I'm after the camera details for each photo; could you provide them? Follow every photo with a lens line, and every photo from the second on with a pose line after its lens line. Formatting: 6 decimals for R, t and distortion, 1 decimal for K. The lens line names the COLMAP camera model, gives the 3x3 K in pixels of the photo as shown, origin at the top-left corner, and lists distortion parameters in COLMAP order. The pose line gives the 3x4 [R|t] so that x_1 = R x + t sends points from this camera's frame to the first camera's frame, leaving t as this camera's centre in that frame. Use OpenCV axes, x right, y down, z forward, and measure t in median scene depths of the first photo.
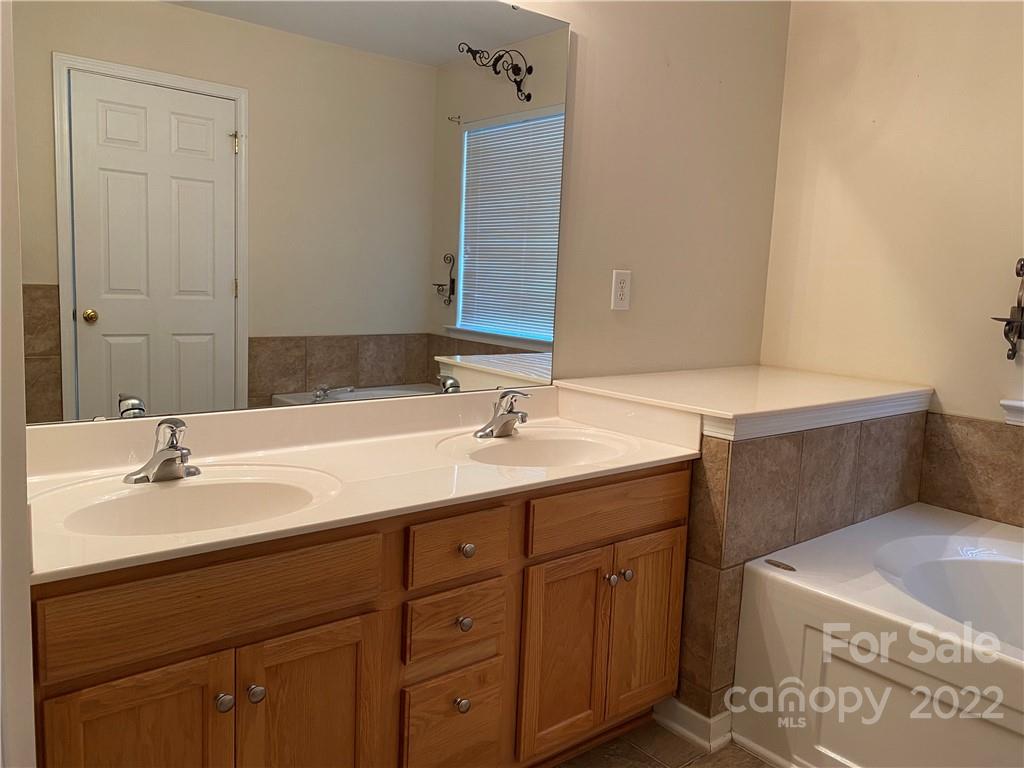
lens RADIAL K [[822.3, 0, 512.8], [0, 822.3, 401.2], [0, 0, 1]] dist [0.016858, -0.009054]
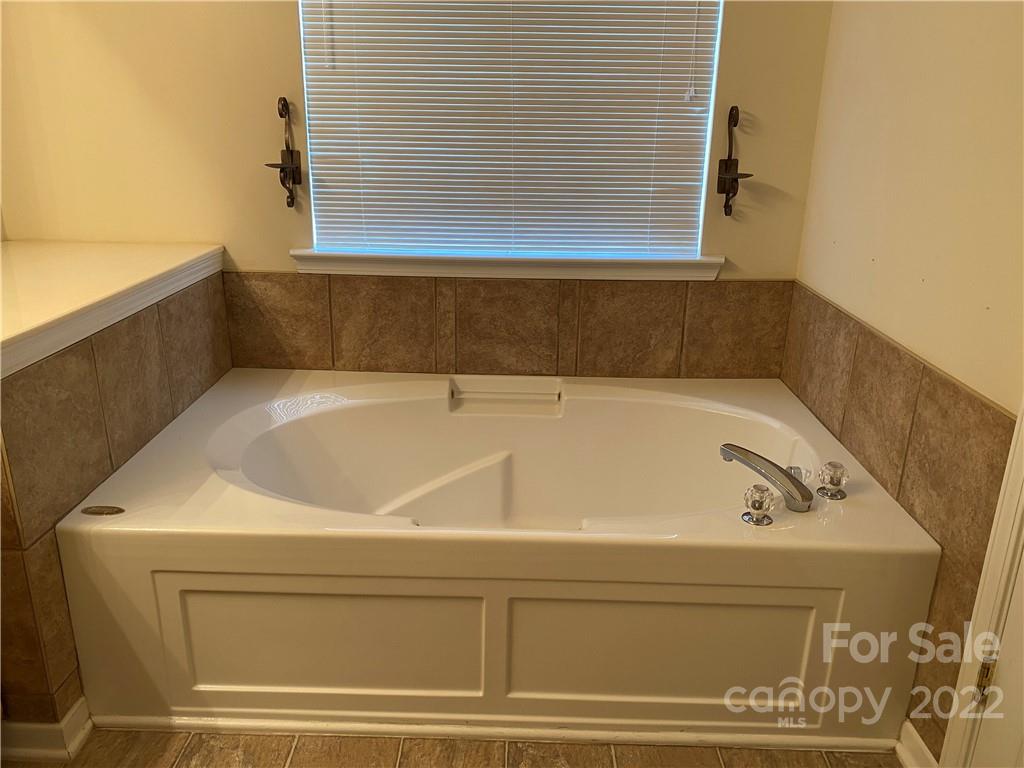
lens RADIAL K [[822.3, 0, 512.8], [0, 822.3, 401.2], [0, 0, 1]] dist [0.016858, -0.009054]
pose [[0.676507, -0.266399, 0.686563, 0.056827], [0.122651, 0.960015, 0.251649, -0.044335], [-0.726151, -0.086035, 0.682132, 0.137102]]
